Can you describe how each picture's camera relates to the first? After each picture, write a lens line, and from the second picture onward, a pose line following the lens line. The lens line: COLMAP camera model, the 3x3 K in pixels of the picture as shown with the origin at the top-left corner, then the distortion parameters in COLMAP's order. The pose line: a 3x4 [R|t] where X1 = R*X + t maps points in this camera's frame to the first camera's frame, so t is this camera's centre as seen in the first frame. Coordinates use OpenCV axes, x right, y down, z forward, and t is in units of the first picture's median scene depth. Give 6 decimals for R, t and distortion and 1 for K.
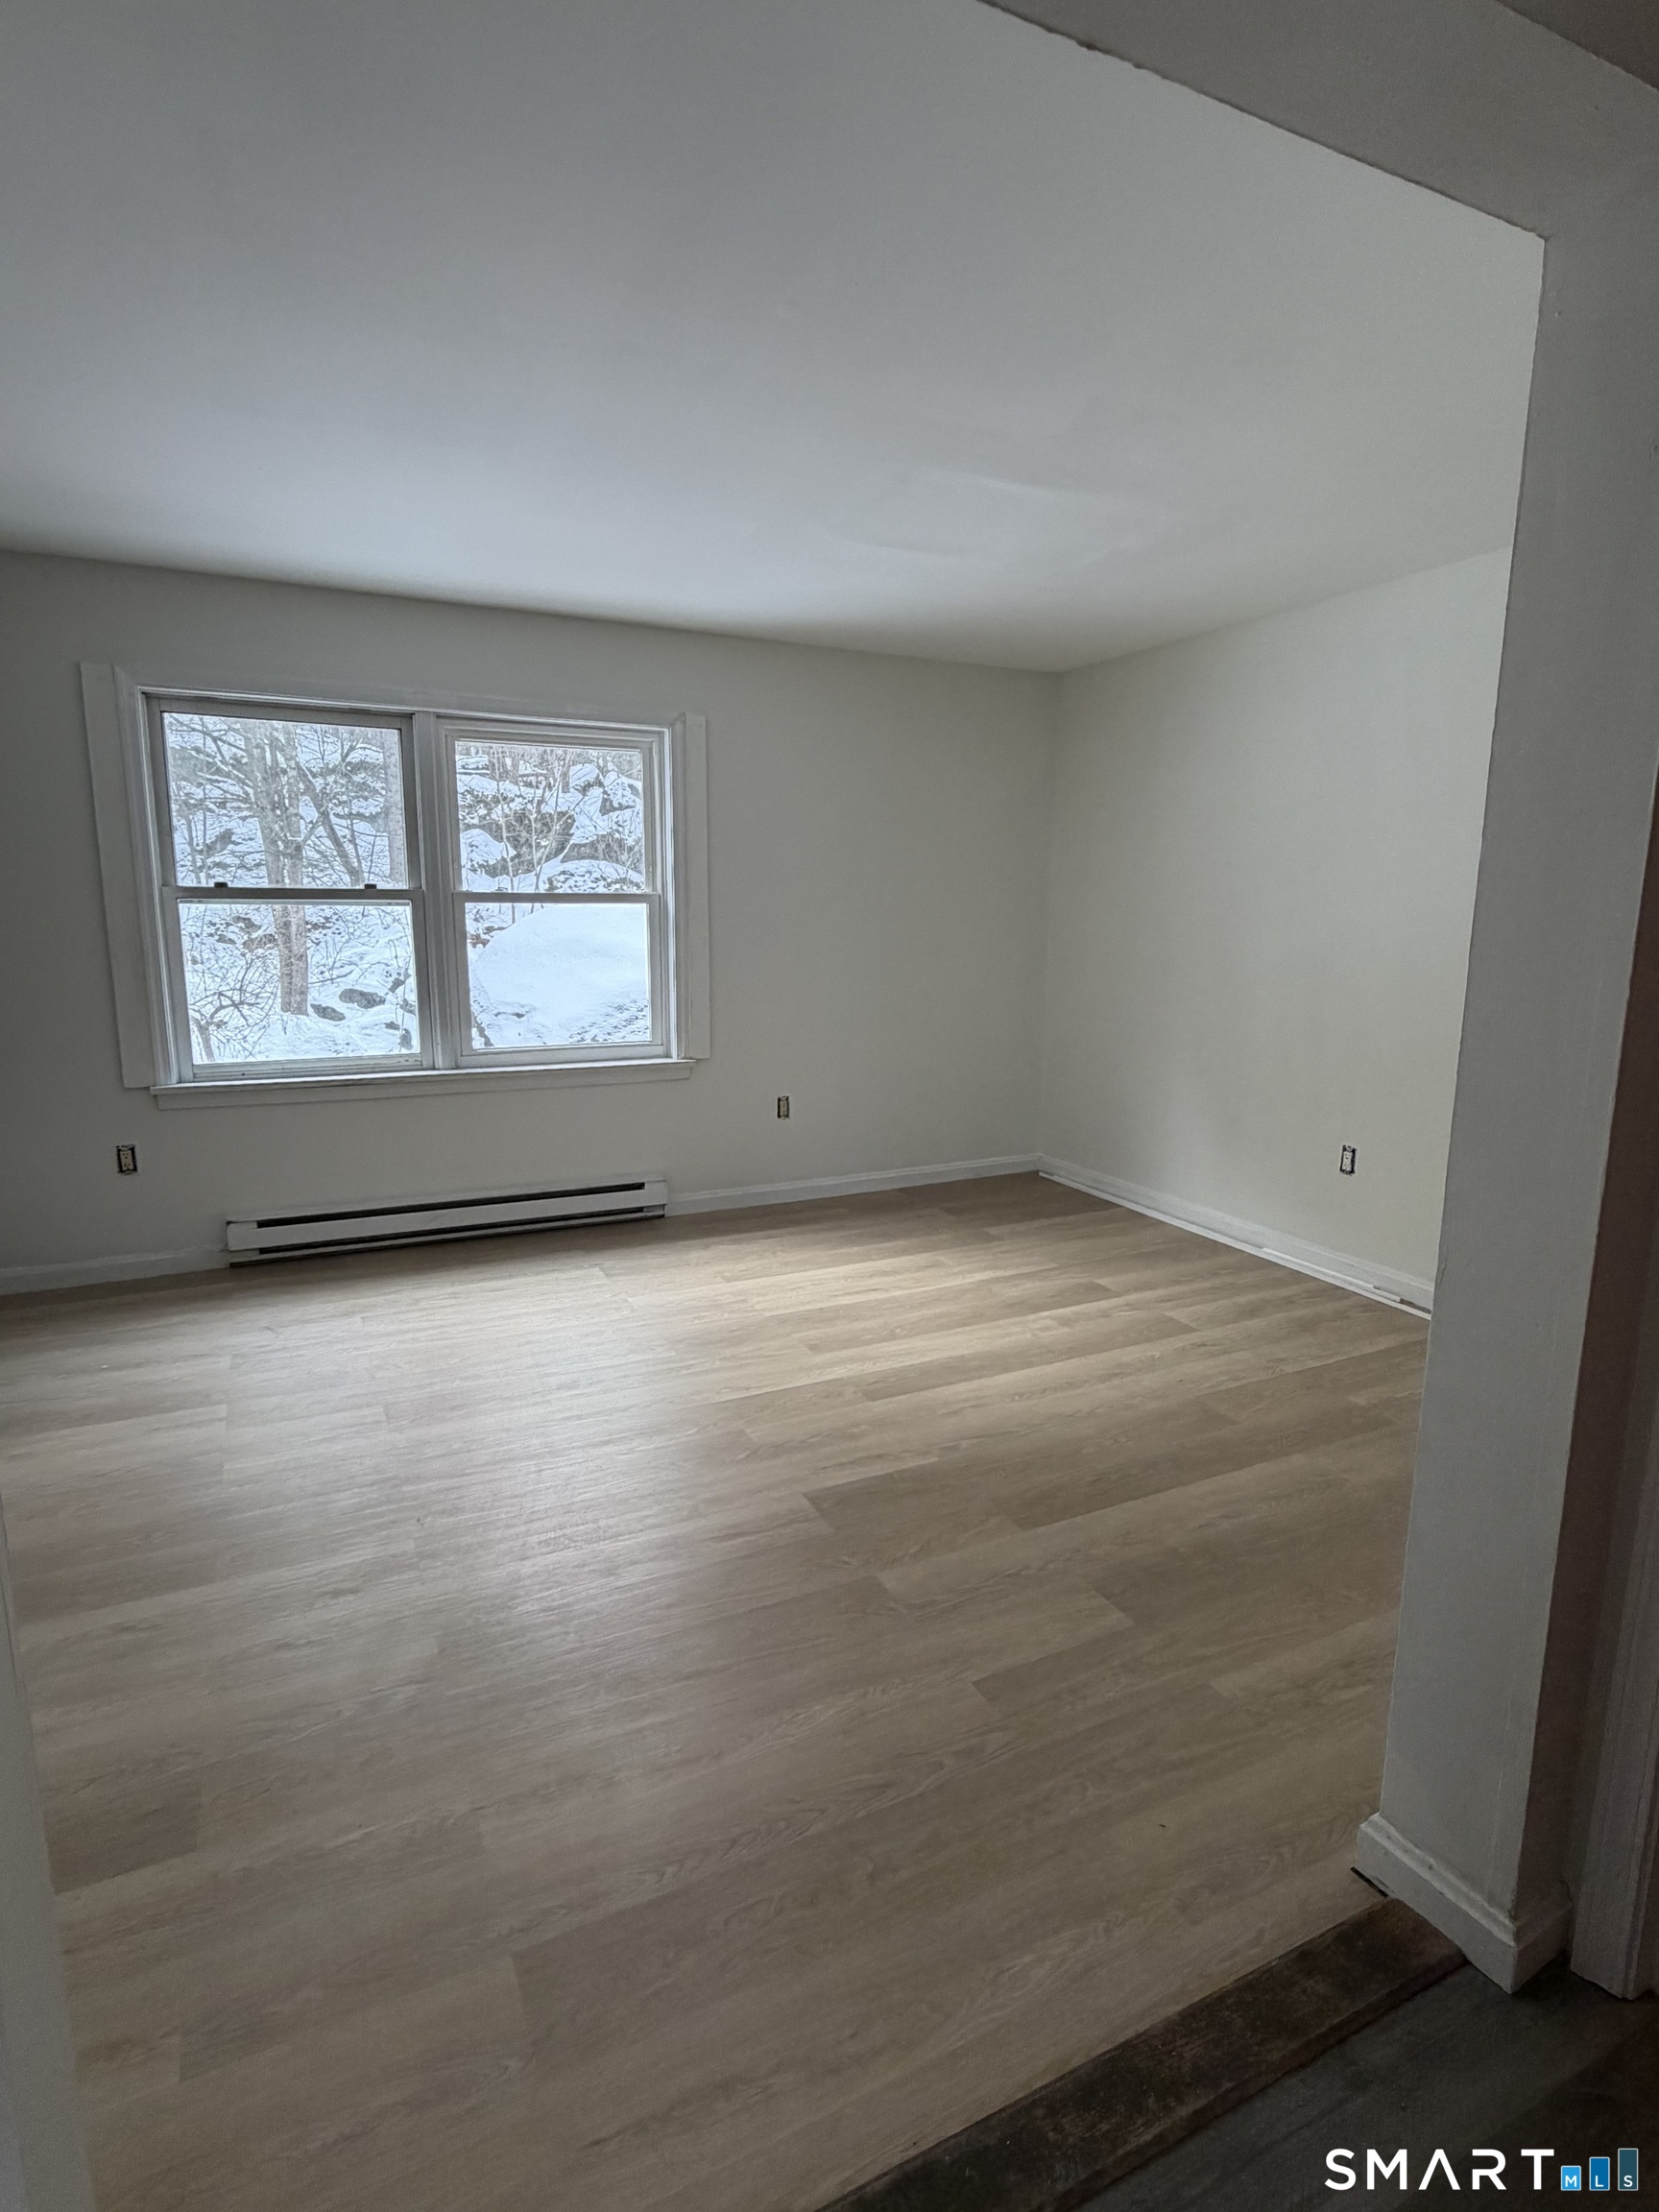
lens RADIAL K [[1131.0, 0, 826.6], [0, 1131.0, 1096.2], [0, 0, 1]] dist [0.000770, 0.000172]
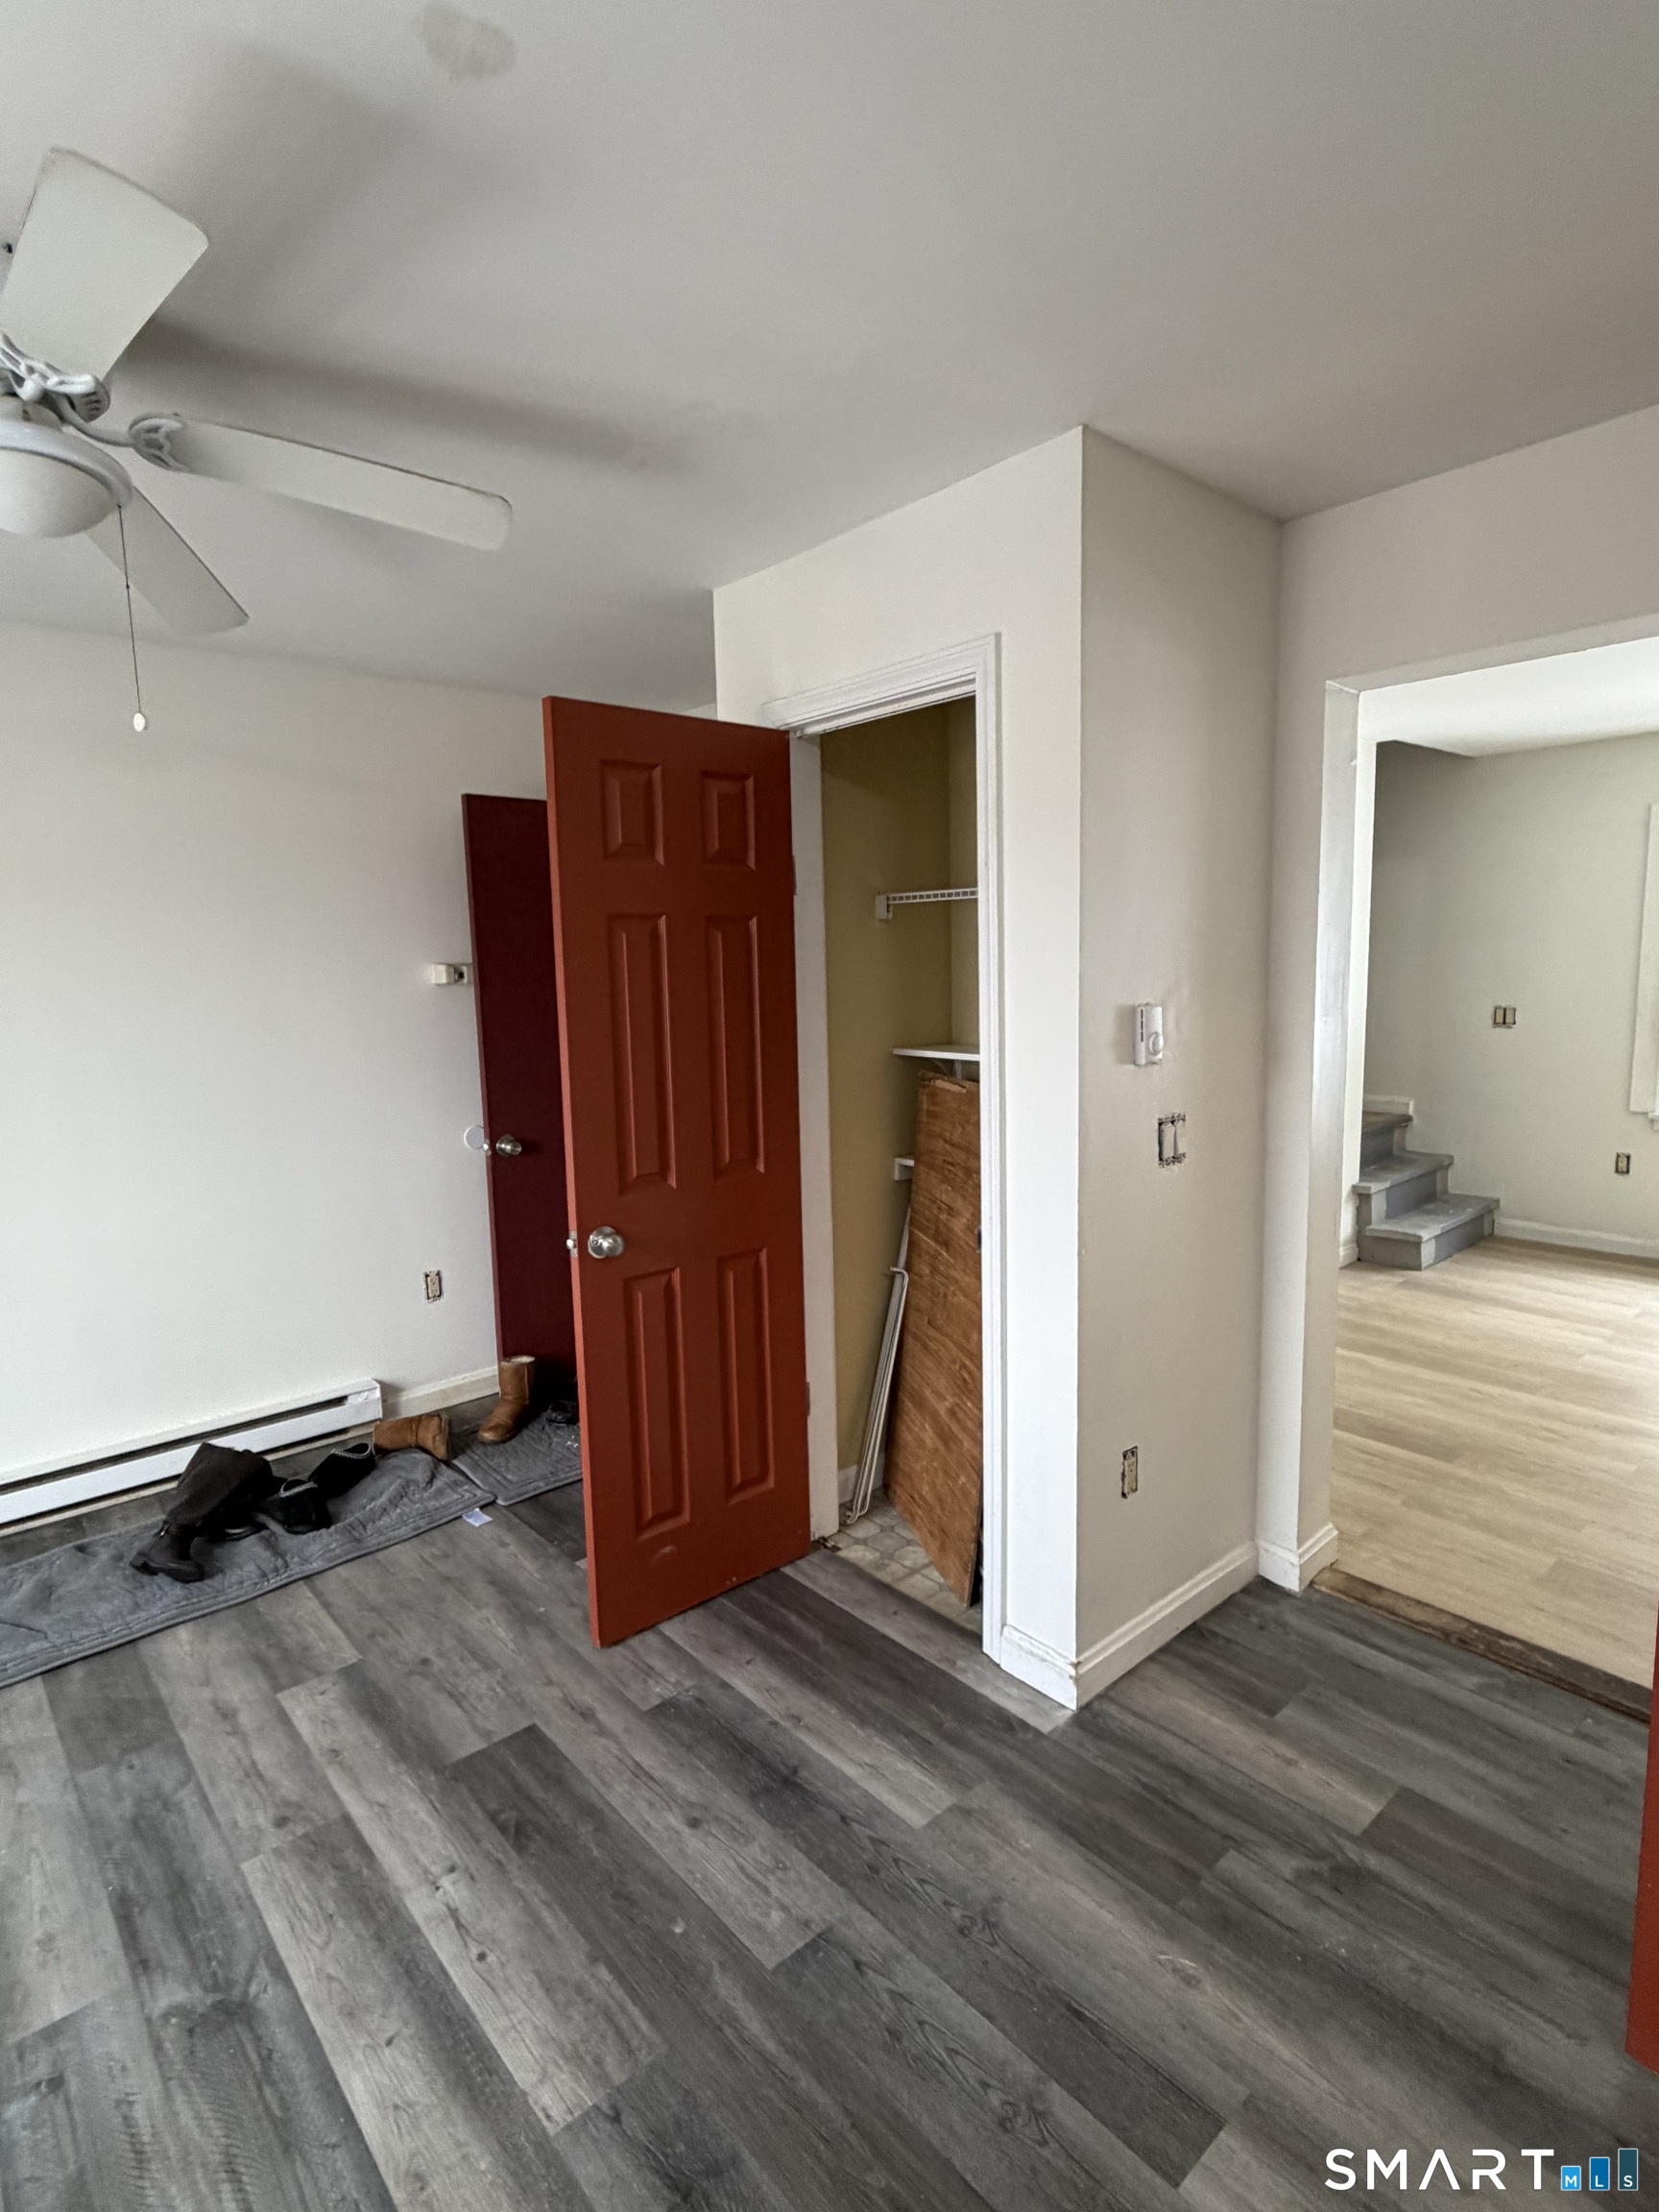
lens RADIAL K [[1125.4, 0, 833.9], [0, 1125.4, 1106.3], [0, 0, 1]] dist [-0.000327, 0.000493]
pose [[0.262420, 0.112329, -0.958393, 0.537708], [-0.134781, 0.987732, 0.078863, 0.011120], [0.955495, 0.108478, 0.274340, -0.364514]]
